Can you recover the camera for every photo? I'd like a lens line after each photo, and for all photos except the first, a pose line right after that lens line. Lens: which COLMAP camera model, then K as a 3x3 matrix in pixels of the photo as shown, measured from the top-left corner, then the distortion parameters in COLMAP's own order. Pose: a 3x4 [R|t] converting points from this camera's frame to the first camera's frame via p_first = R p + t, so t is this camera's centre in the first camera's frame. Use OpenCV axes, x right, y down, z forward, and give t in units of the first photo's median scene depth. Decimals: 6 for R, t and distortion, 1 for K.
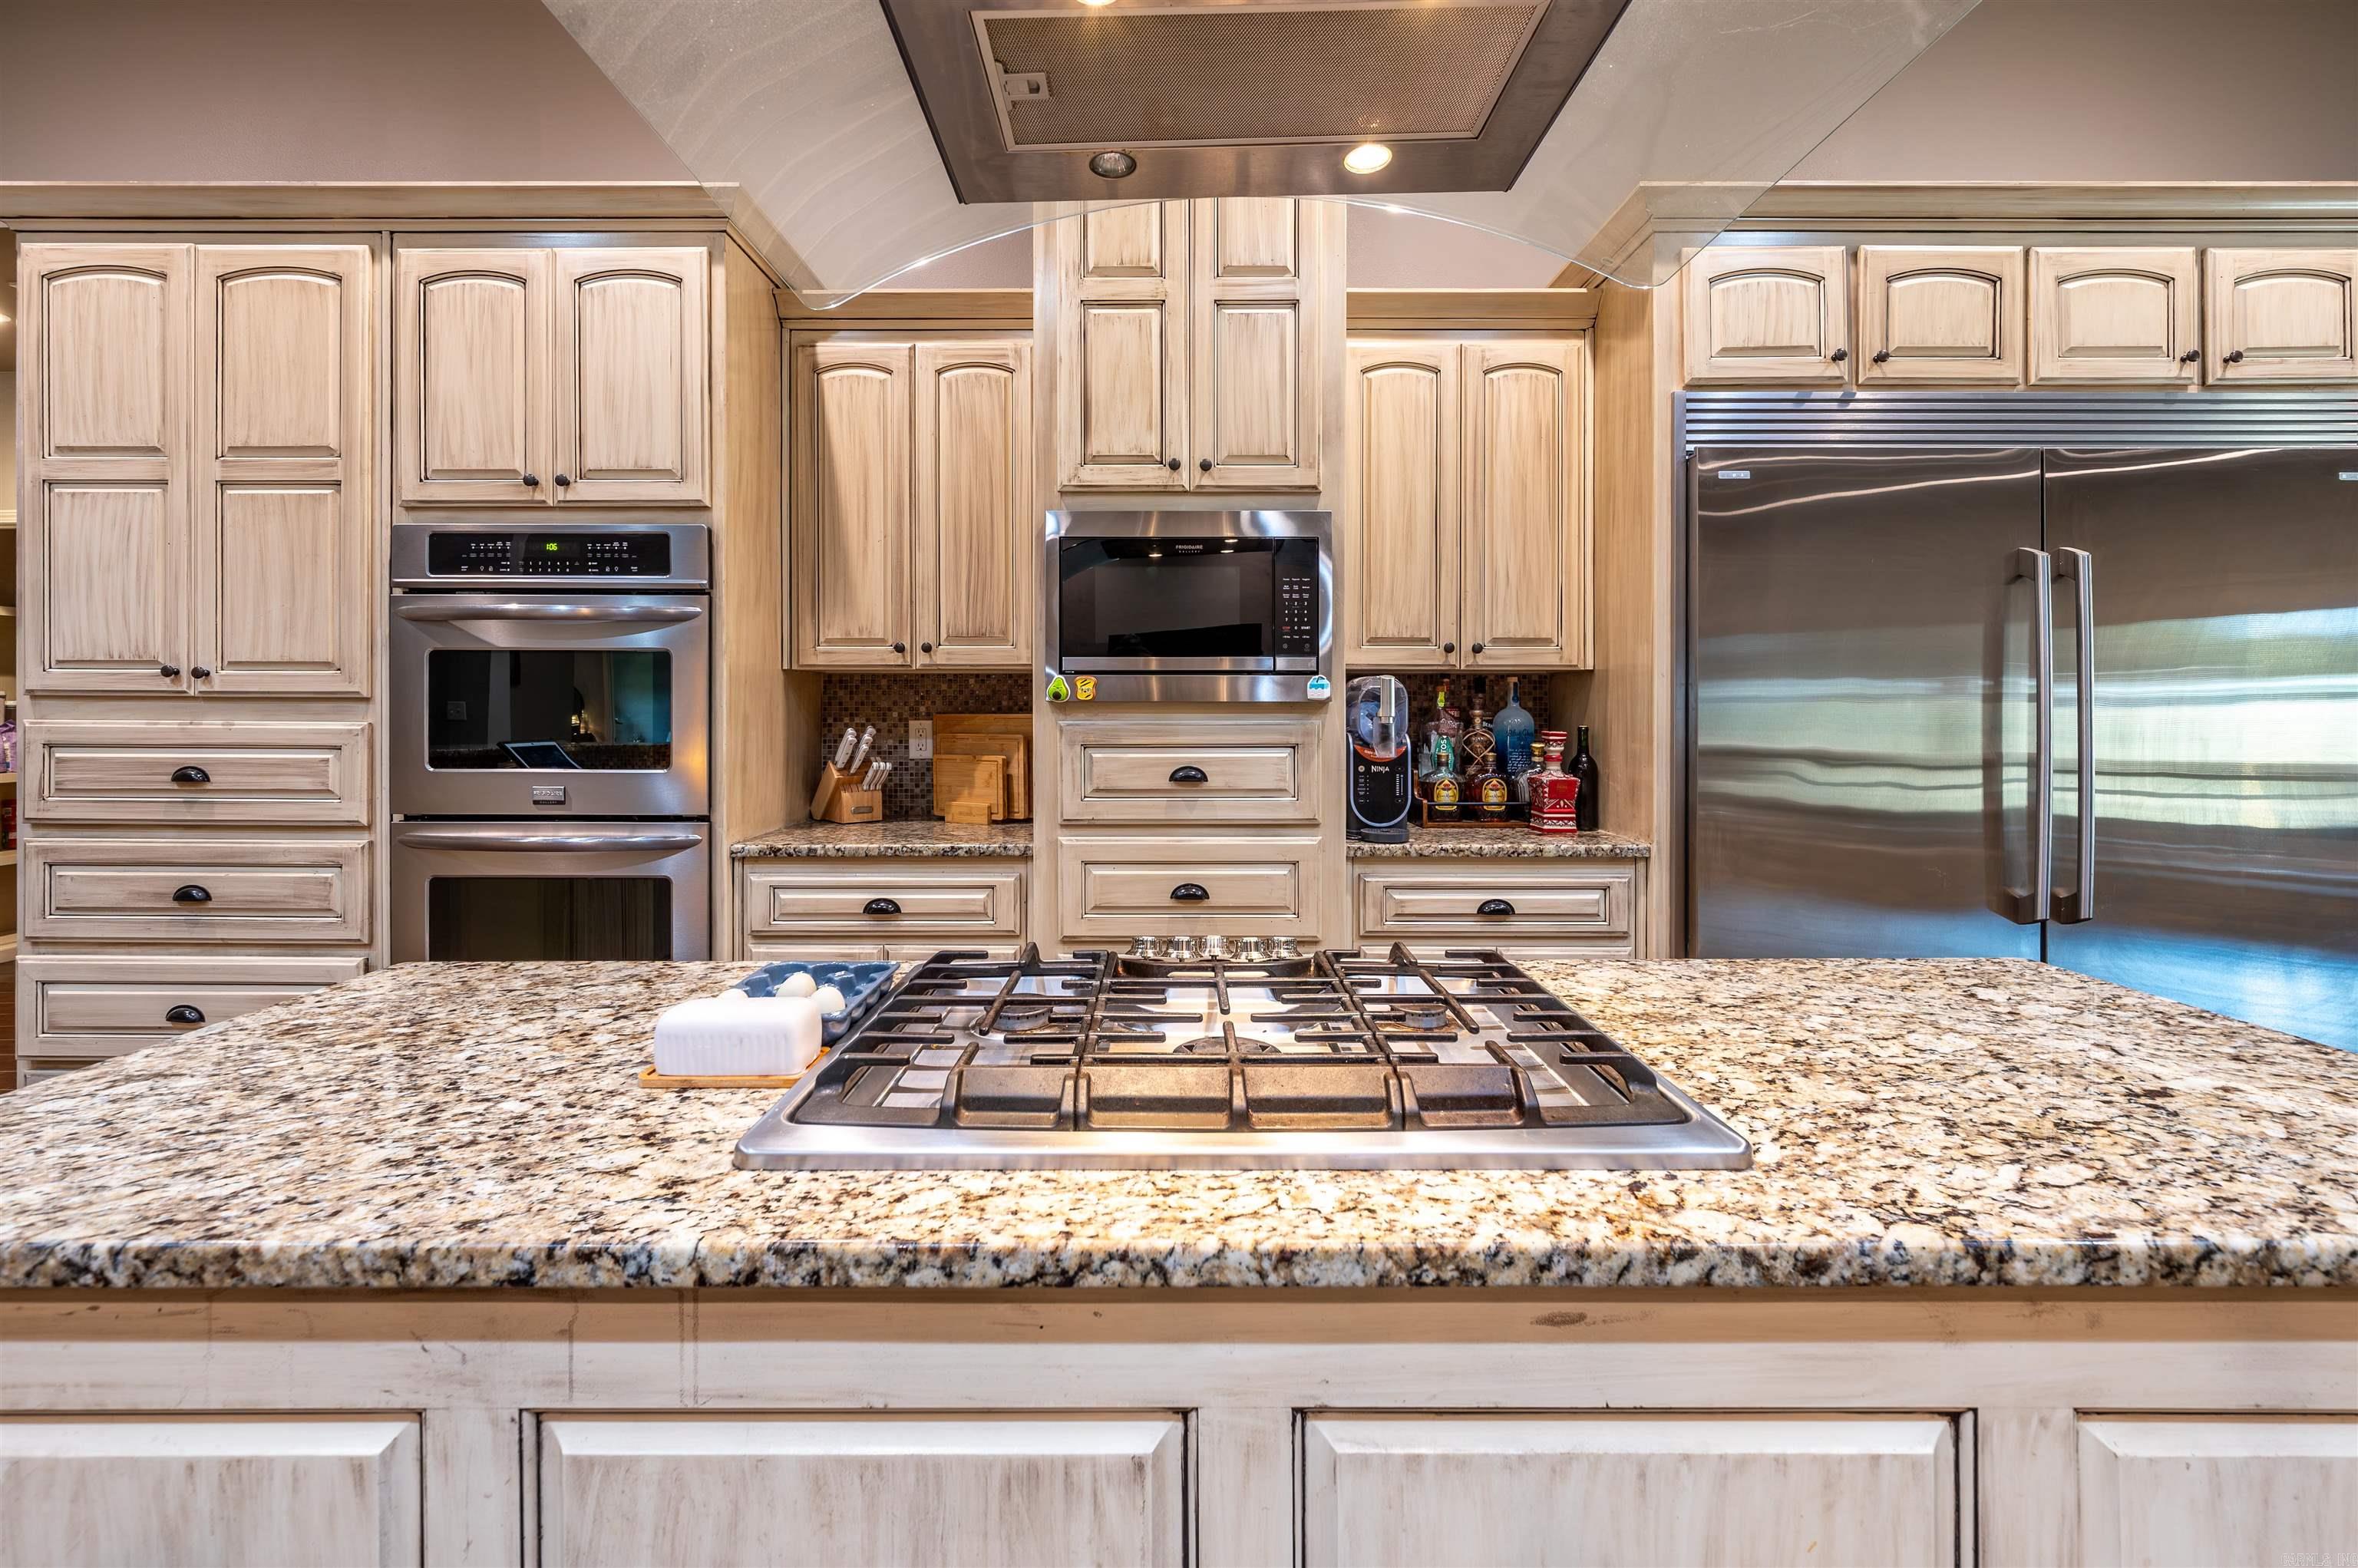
lens RADIAL K [[960.6, 0, 1173.0], [0, 960.6, 688.3], [0, 0, 1]] dist [0.001657, -0.000469]
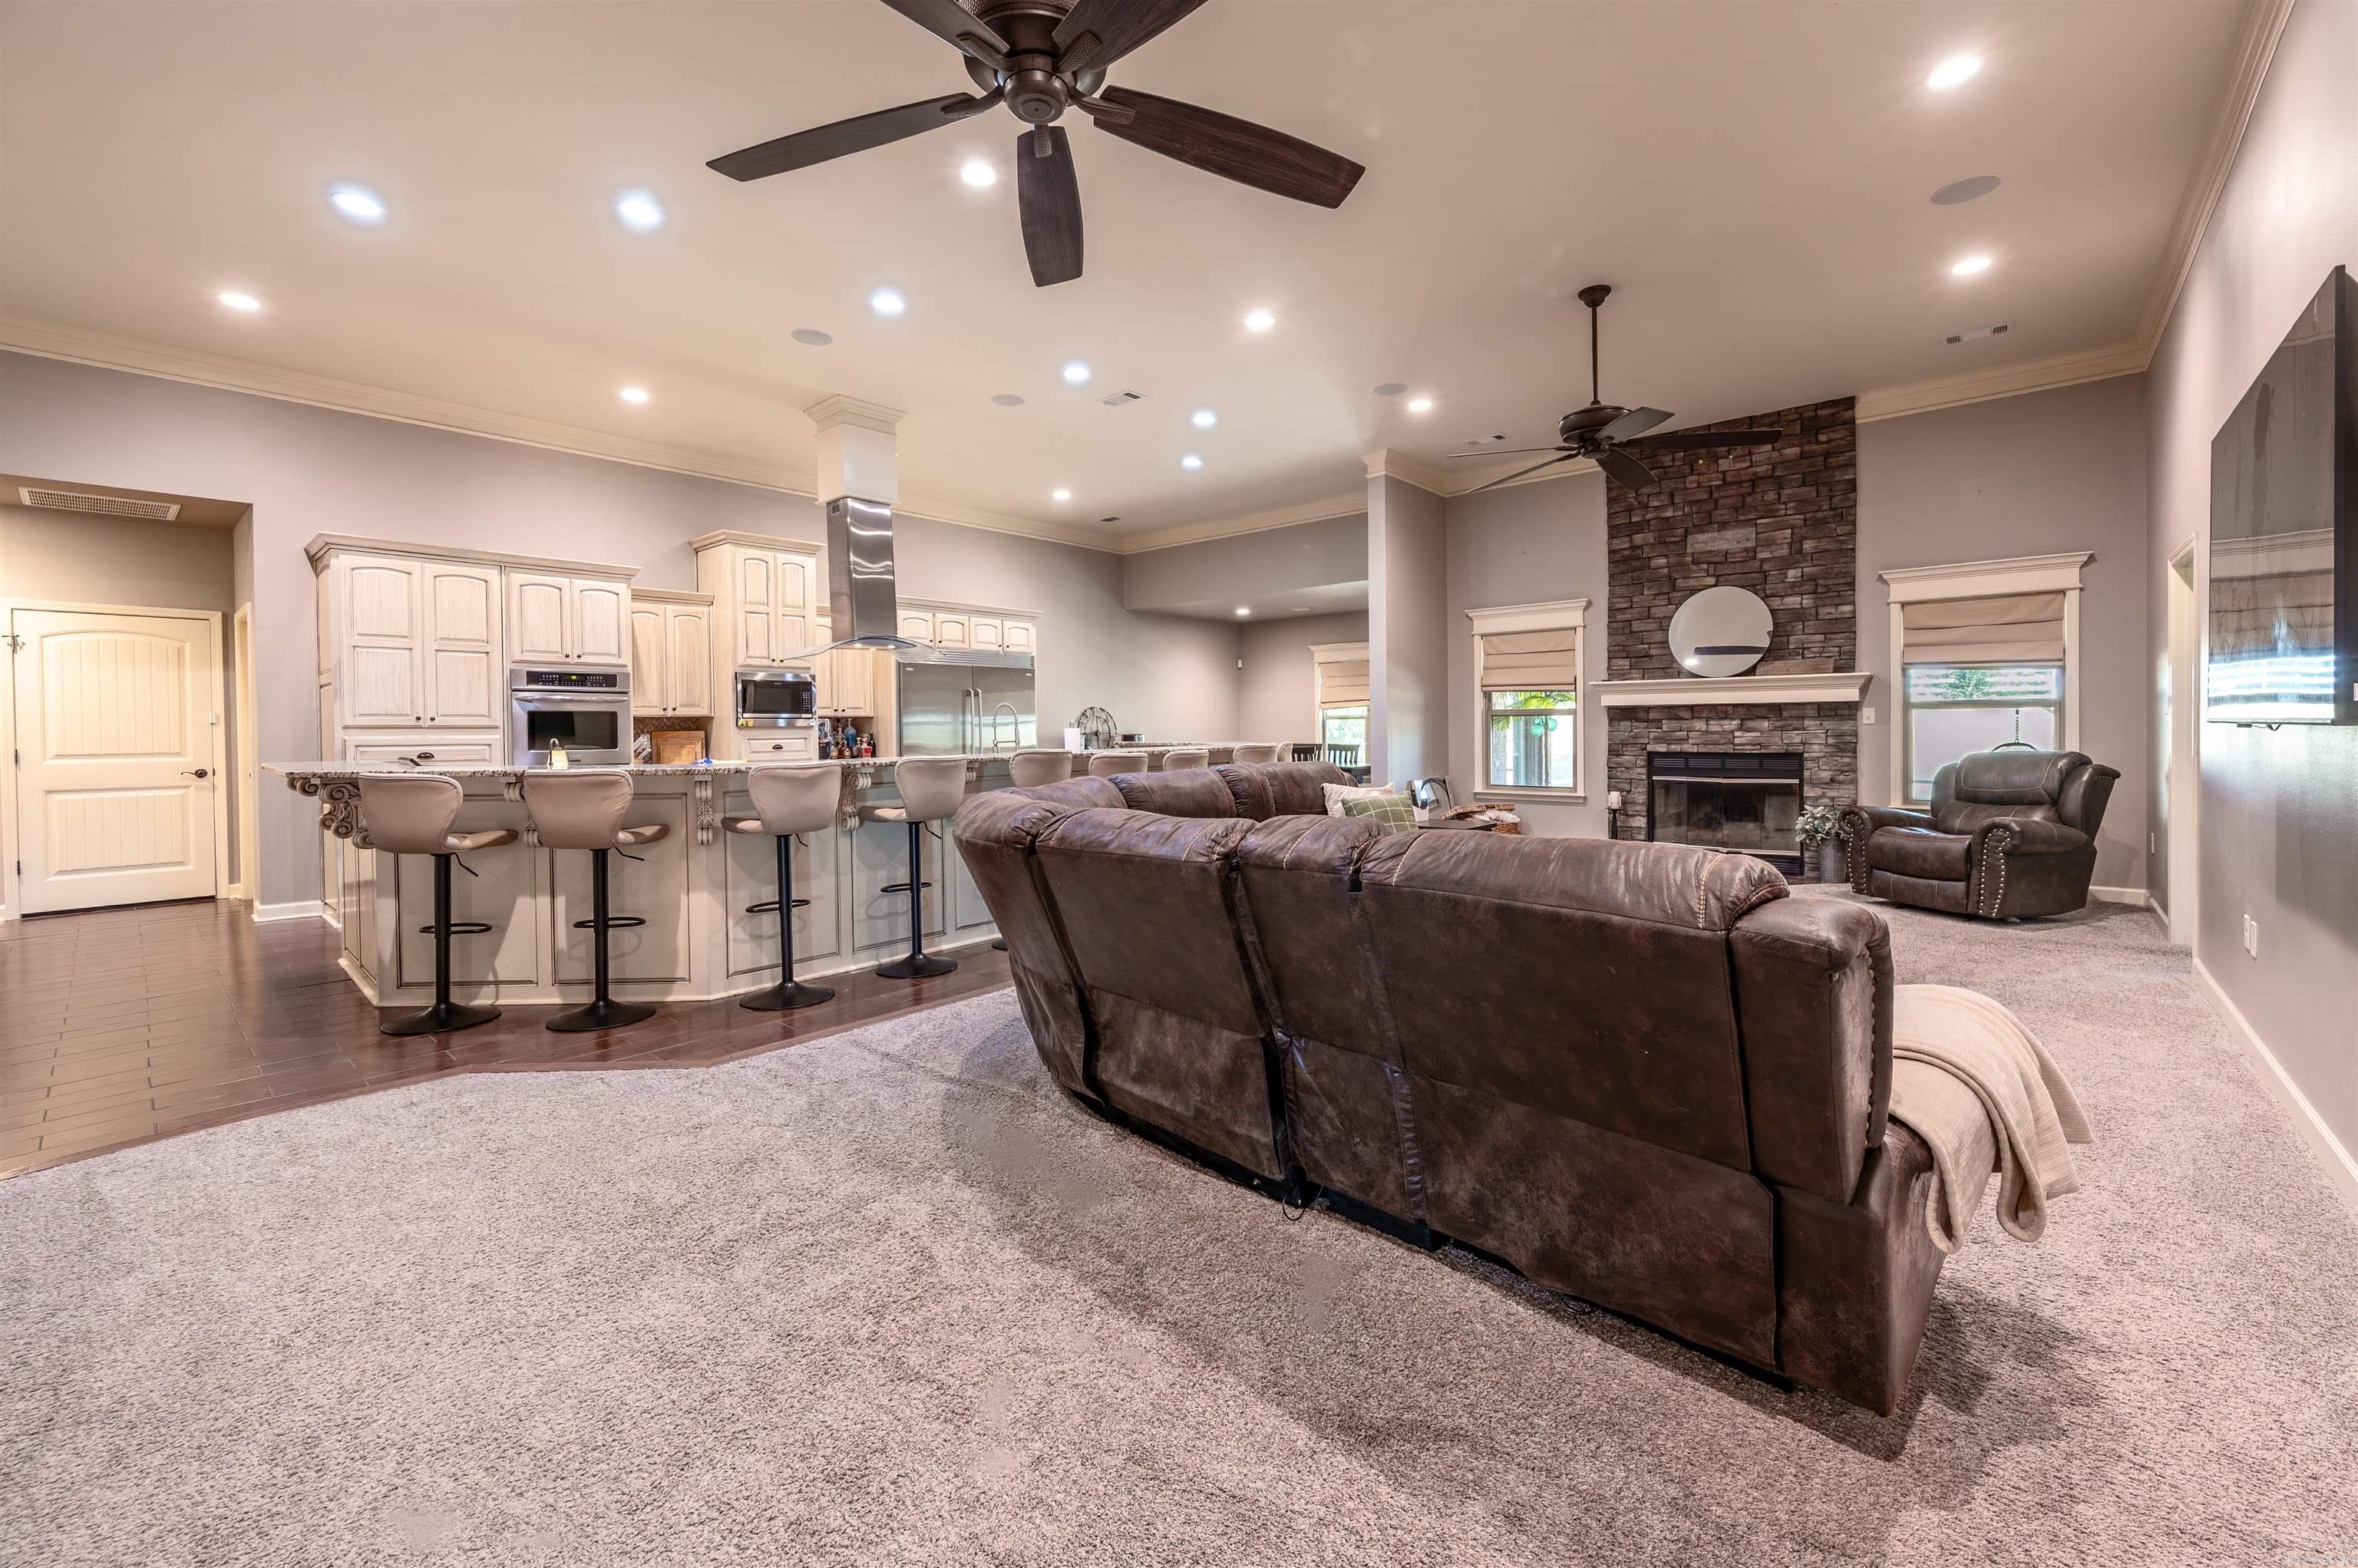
lens RADIAL K [[960.6, 0, 1184.2], [0, 960.6, 738.7], [0, 0, 1]] dist [0.001657, -0.000469]
pose [[0.654440, -0.017140, 0.755919, -1.685609], [-0.000783, 0.999727, 0.023346, -0.024103], [-0.756113, -0.015871, 0.654248, -2.471955]]
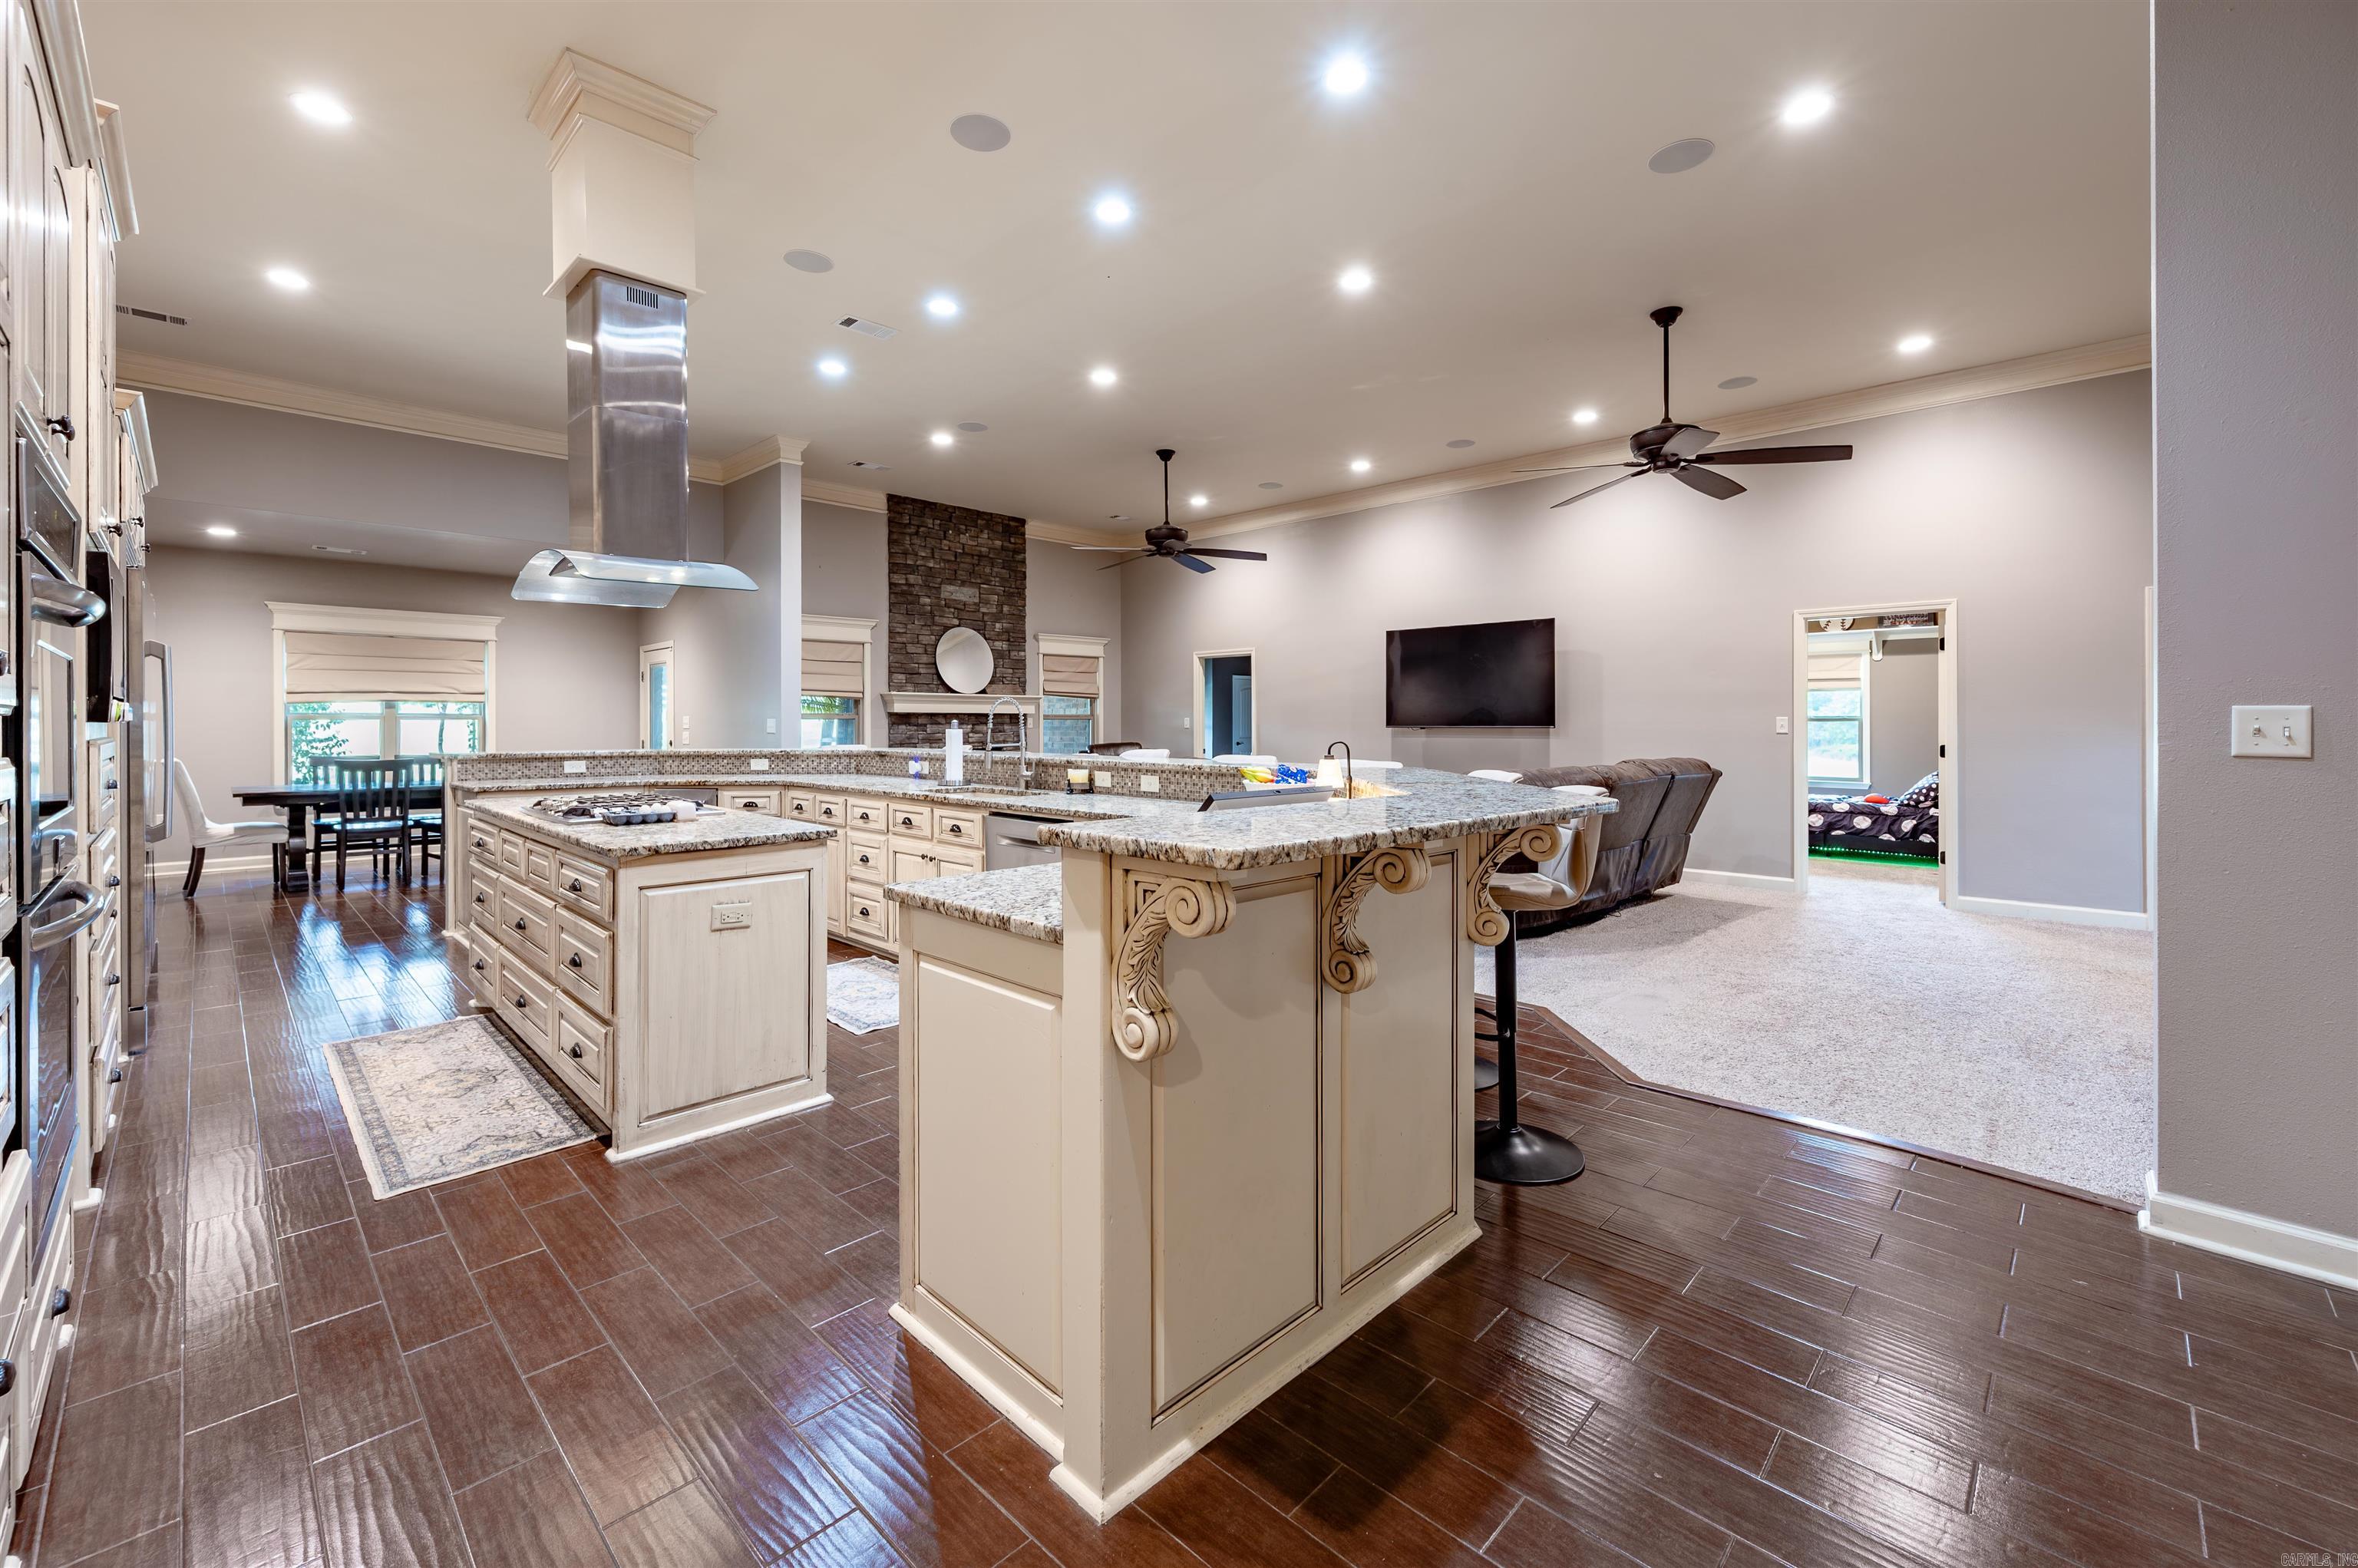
lens RADIAL K [[960.6, 0, 1178.8], [0, 960.6, 729.3], [0, 0, 1]] dist [0.001657, -0.000469]
pose [[-0.720555, -0.000604, 0.693397, -1.839090], [-0.007825, 0.999943, -0.007260, 0.034074], [-0.693353, -0.010657, -0.720519, 0.901679]]
